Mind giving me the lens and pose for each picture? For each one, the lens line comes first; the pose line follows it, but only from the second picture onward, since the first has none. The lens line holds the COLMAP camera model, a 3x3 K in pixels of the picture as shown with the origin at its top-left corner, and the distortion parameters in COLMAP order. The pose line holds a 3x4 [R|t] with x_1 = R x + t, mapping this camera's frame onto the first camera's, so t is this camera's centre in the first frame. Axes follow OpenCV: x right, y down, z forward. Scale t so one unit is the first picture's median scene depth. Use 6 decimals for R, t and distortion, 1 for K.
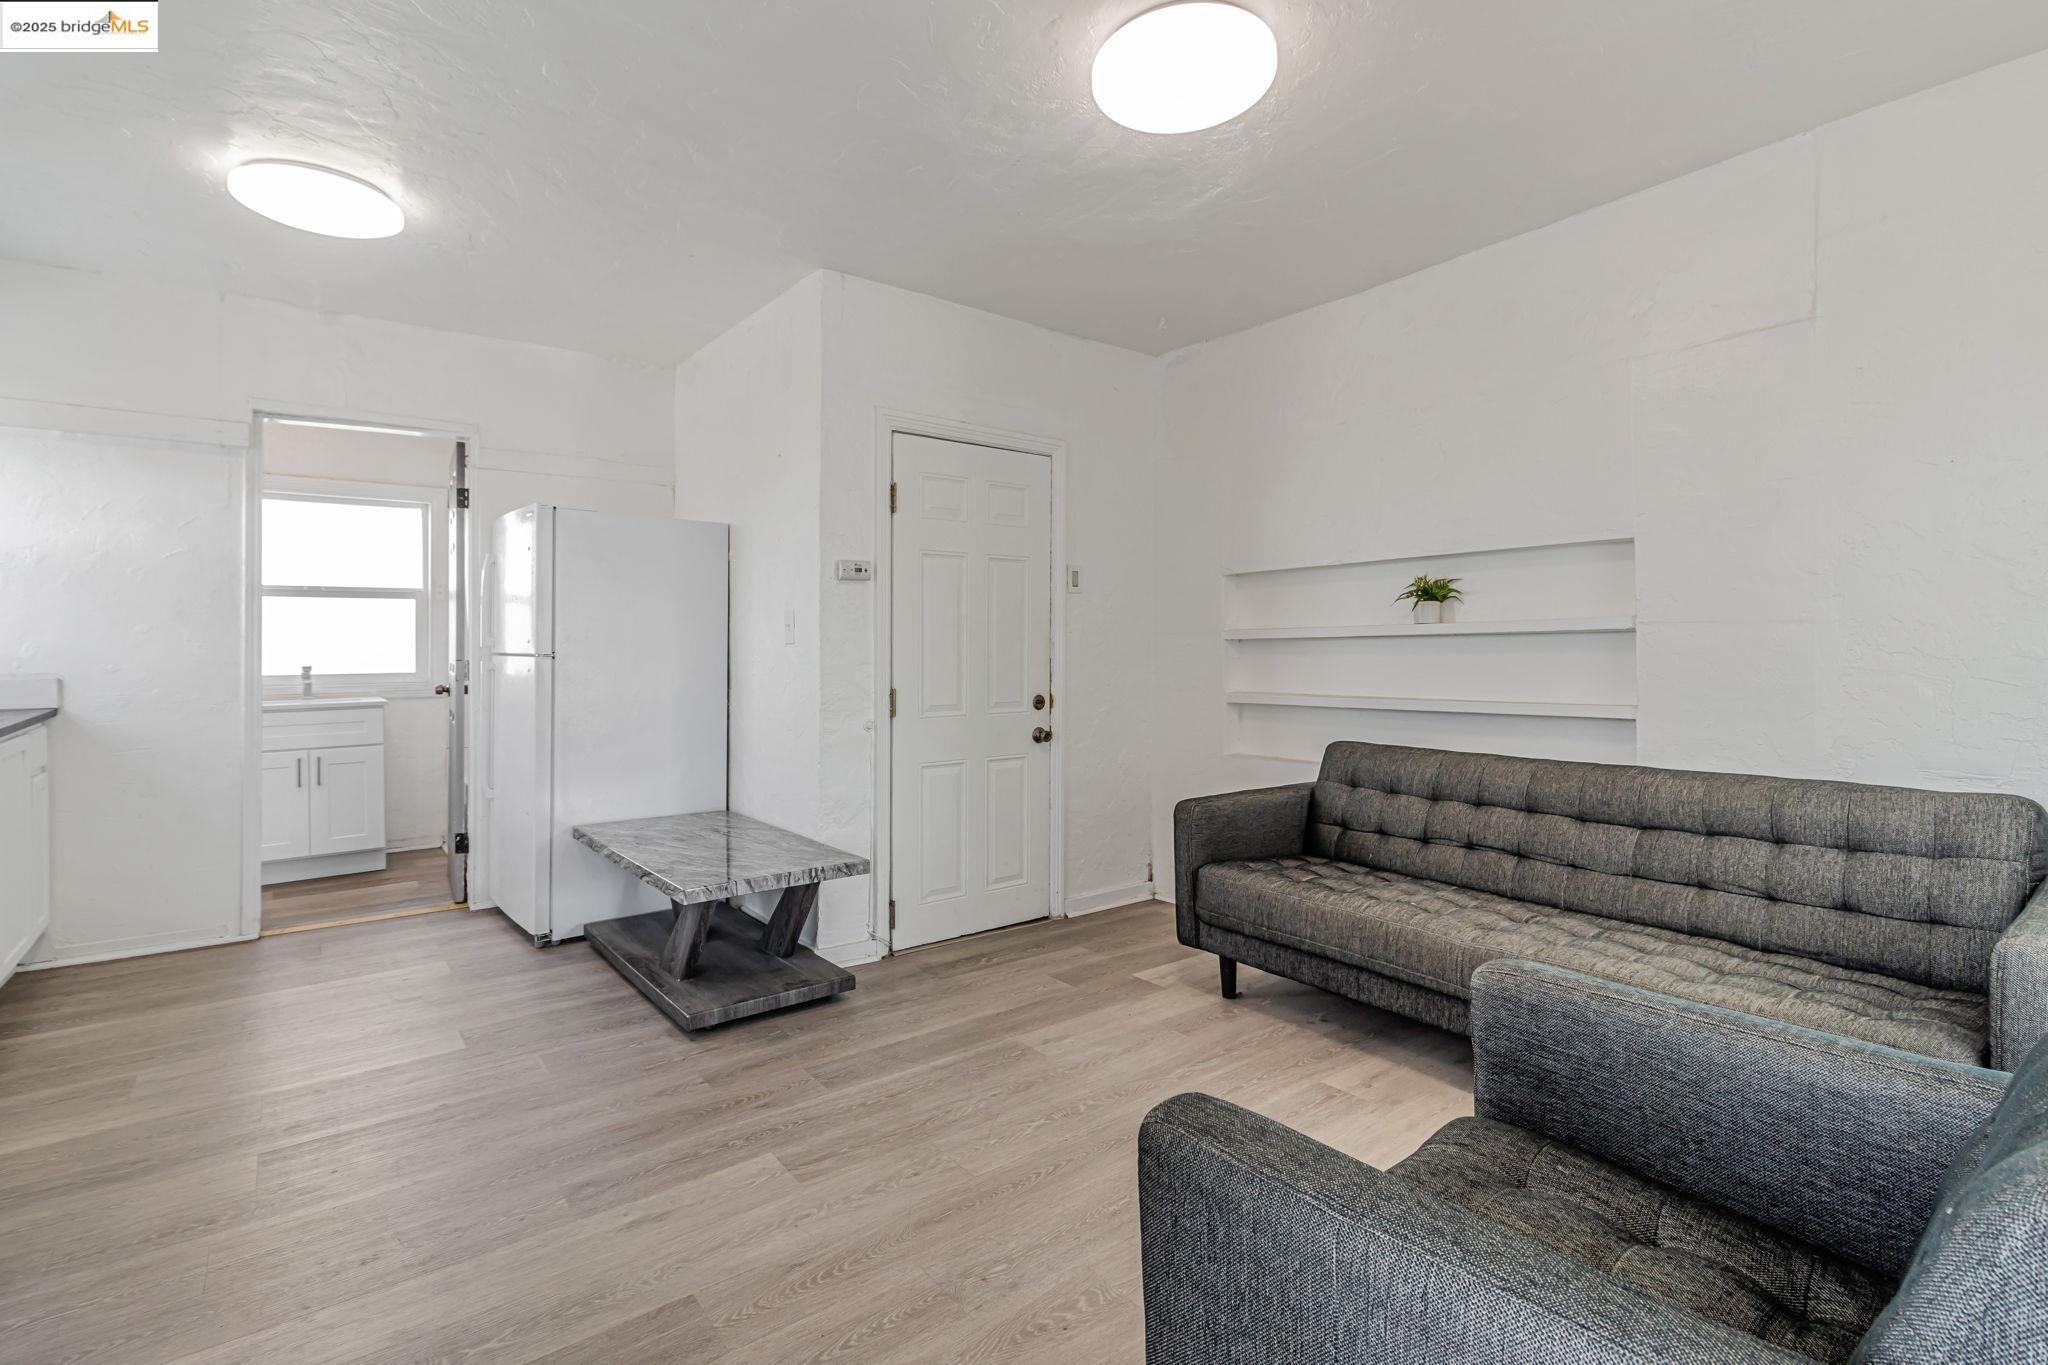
lens RADIAL K [[961.0, 0, 1018.5], [0, 961.0, 617.3], [0, 0, 1]] dist [0.001201, -0.000066]
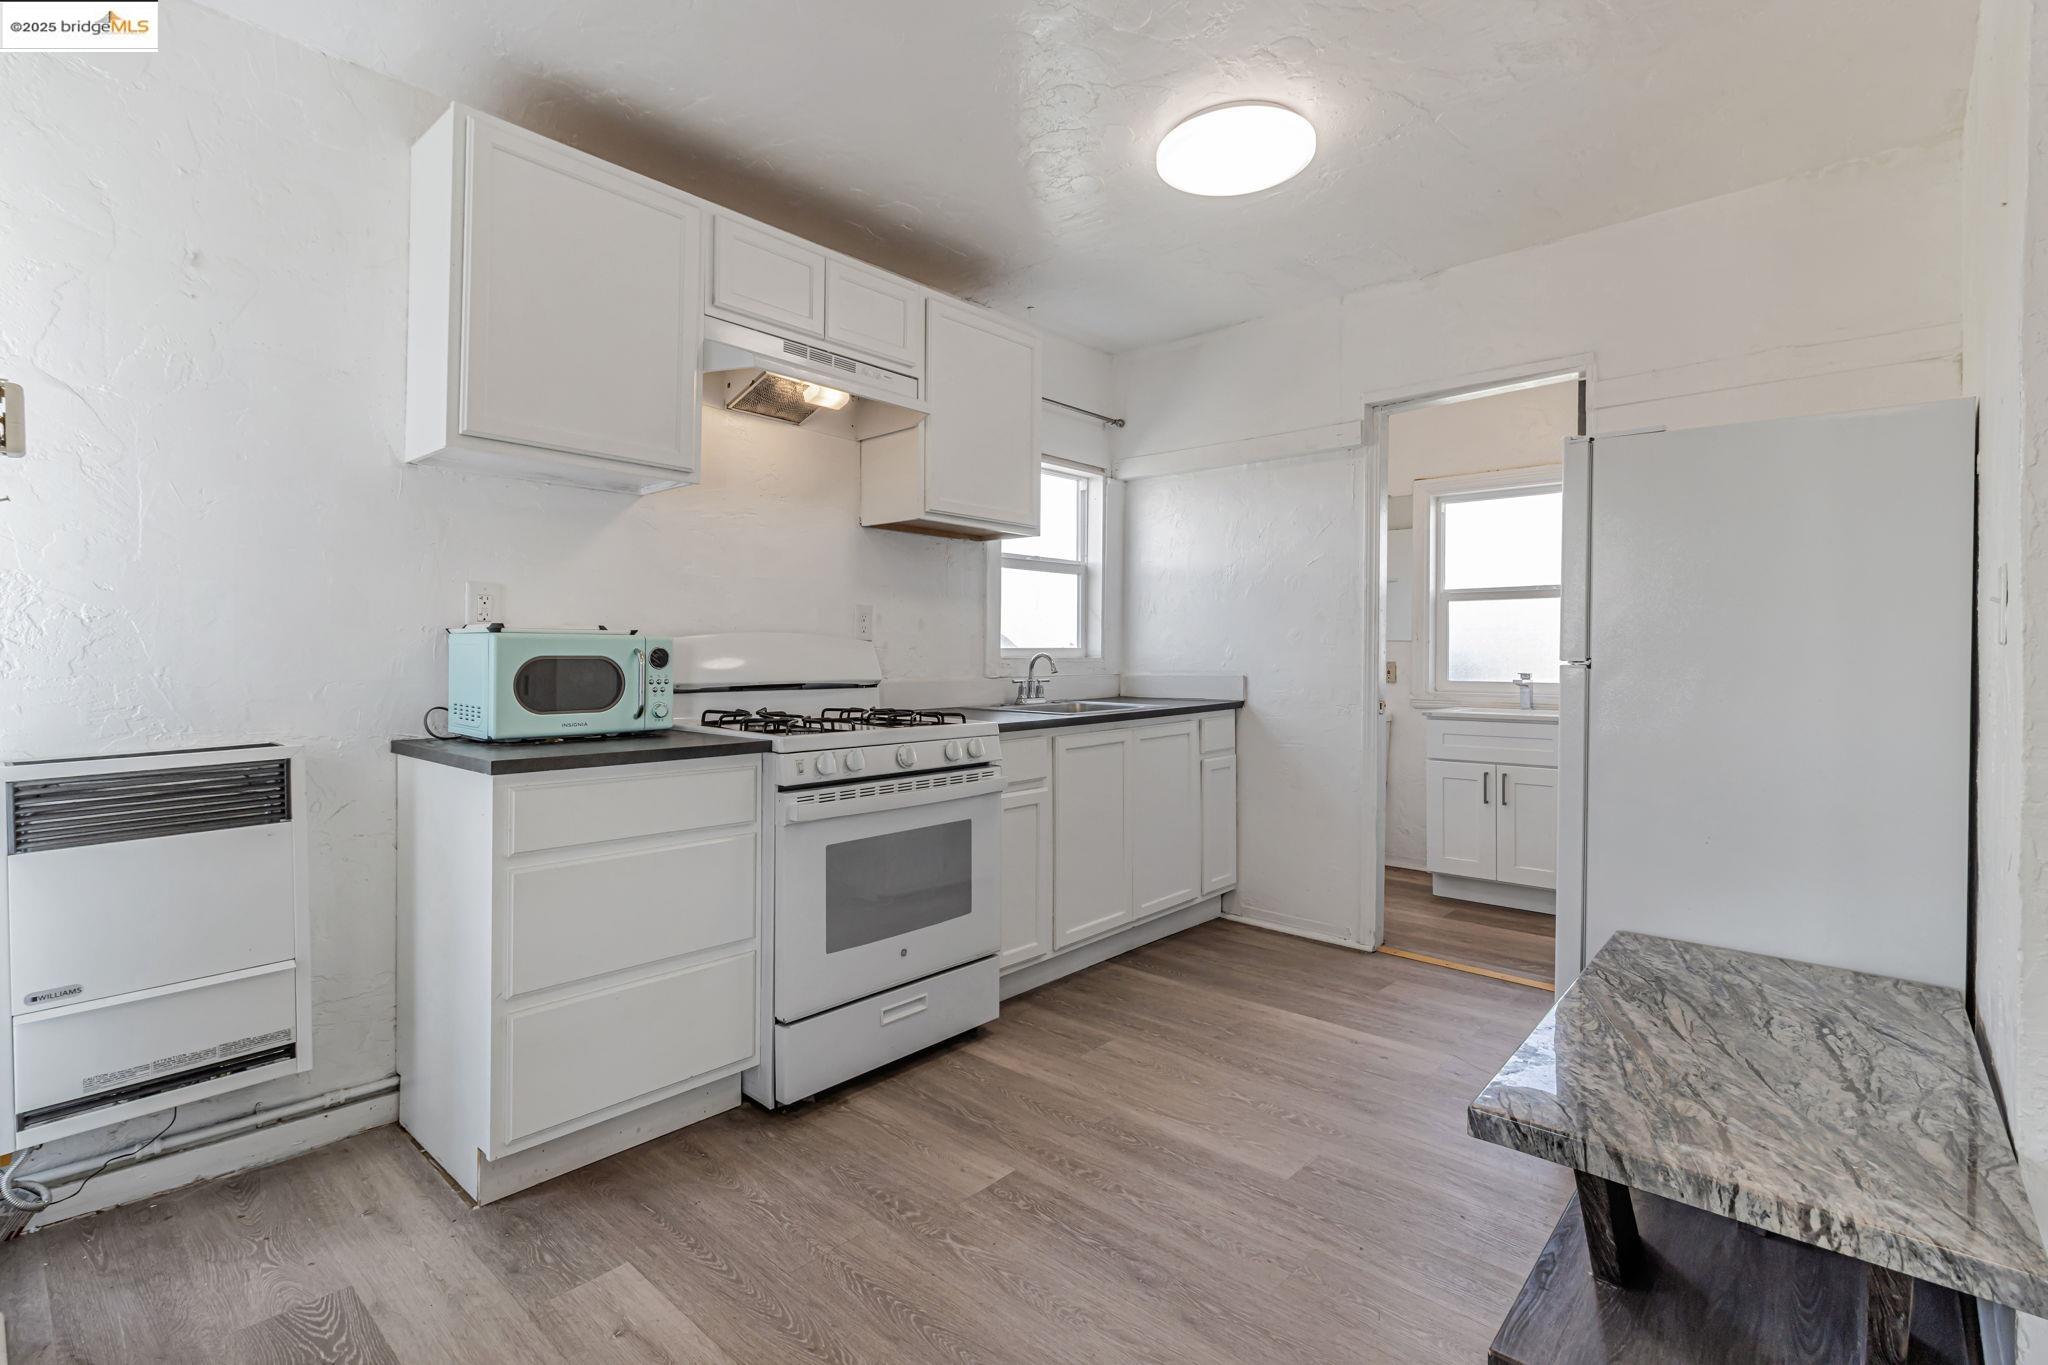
lens RADIAL K [[954.0, 0, 1023.9], [0, 954.0, 660.8], [0, 0, 1]] dist [0.001504, -0.000018]
pose [[0.198279, 0.011391, -0.980079, 0.079226], [0.019068, 0.999698, 0.015477, 0.020587], [0.979960, -0.021757, 0.198002, 0.478940]]
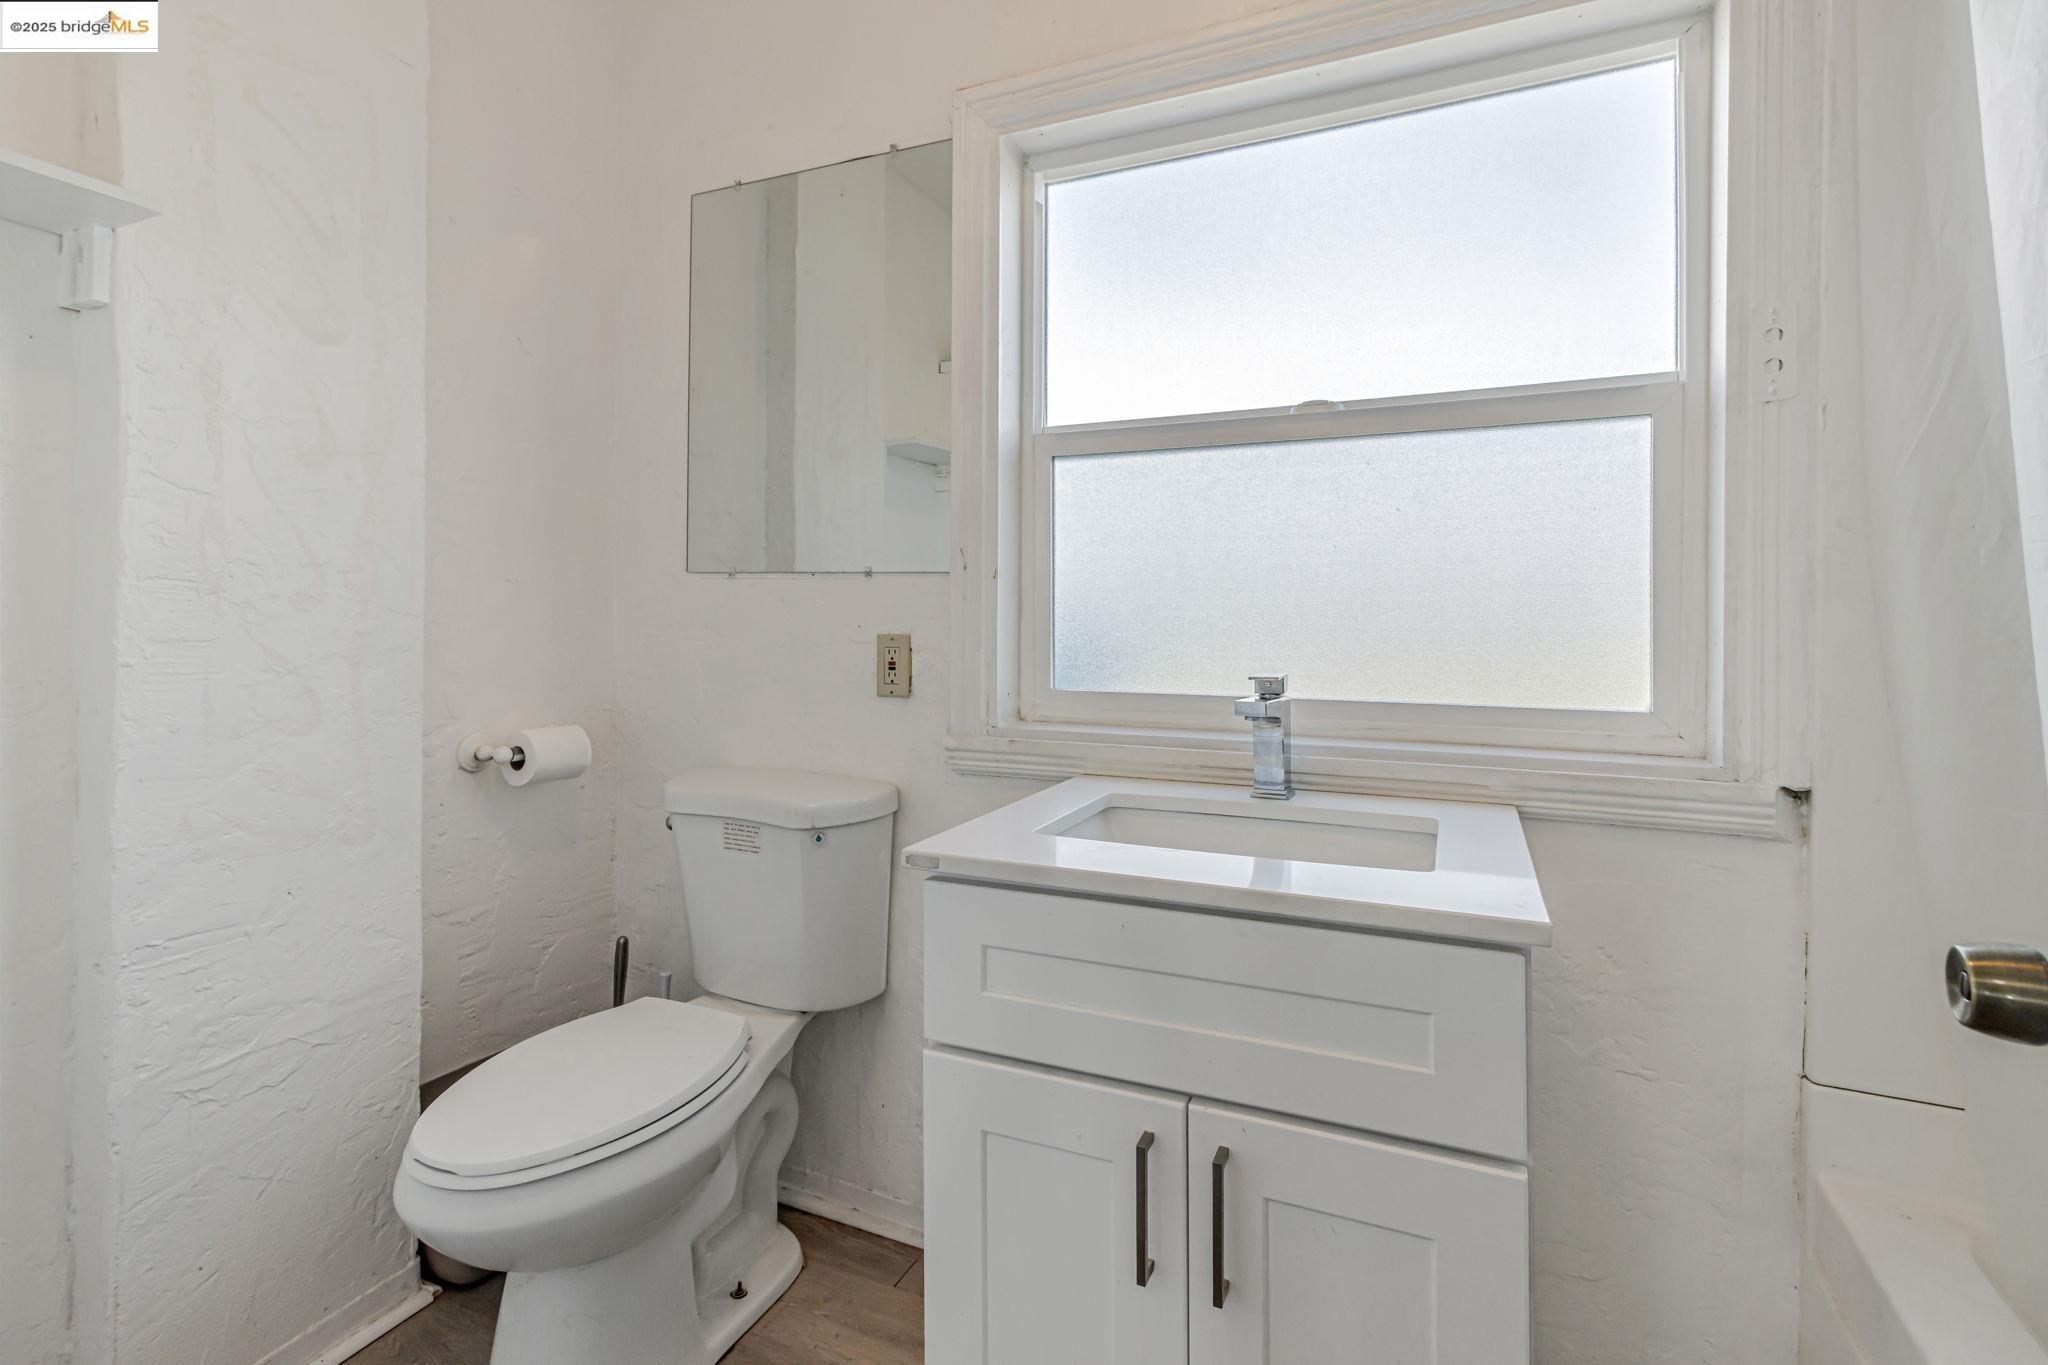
lens RADIAL K [[961.0, 0, 1018.5], [0, 961.0, 617.3], [0, 0, 1]] dist [0.001201, -0.000066]
pose [[0.483263, 0.012022, -0.875393, -0.722978], [0.011345, 0.999736, 0.019993, 0.036650], [0.875402, -0.019593, 0.482999, 1.094047]]
